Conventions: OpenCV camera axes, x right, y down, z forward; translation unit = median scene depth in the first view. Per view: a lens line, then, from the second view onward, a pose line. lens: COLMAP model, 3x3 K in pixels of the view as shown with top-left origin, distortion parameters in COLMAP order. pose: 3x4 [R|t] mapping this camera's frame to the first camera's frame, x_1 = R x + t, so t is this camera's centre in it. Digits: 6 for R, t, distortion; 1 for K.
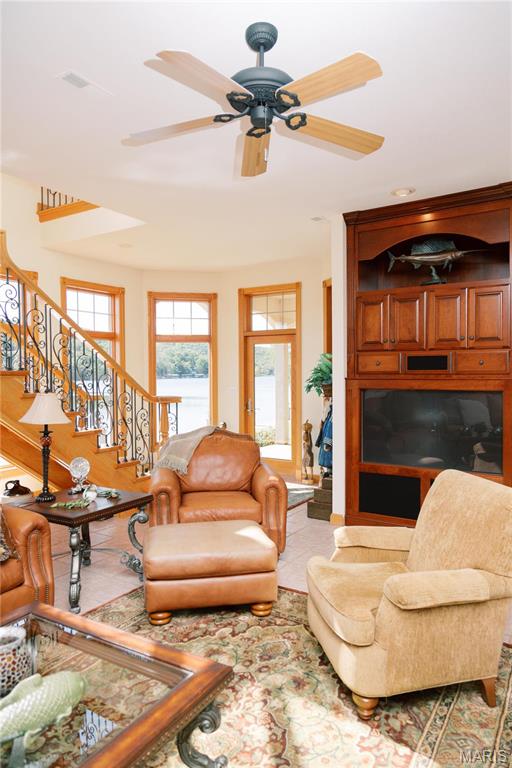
lens RADIAL K [[515.5, 0, 256.0], [0, 515.5, 384.0], [0, 0, 1]] dist [-0.009277, -0.002100]
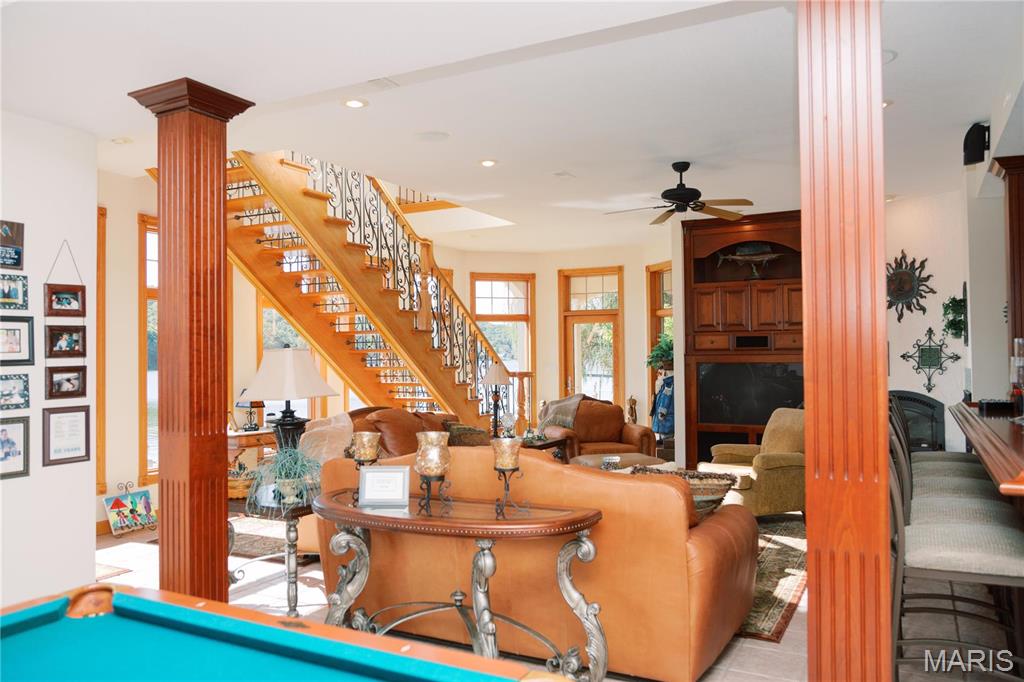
lens RADIAL K [[756.5, 0, 512.0], [0, 756.5, 341.0], [0, 0, 1]] dist [-0.008043, -0.002562]
pose [[0.996999, -0.003759, 0.077319, -0.374411], [0.006892, 0.999164, -0.040292, 0.026650], [-0.077103, 0.040704, 0.996192, -0.757197]]
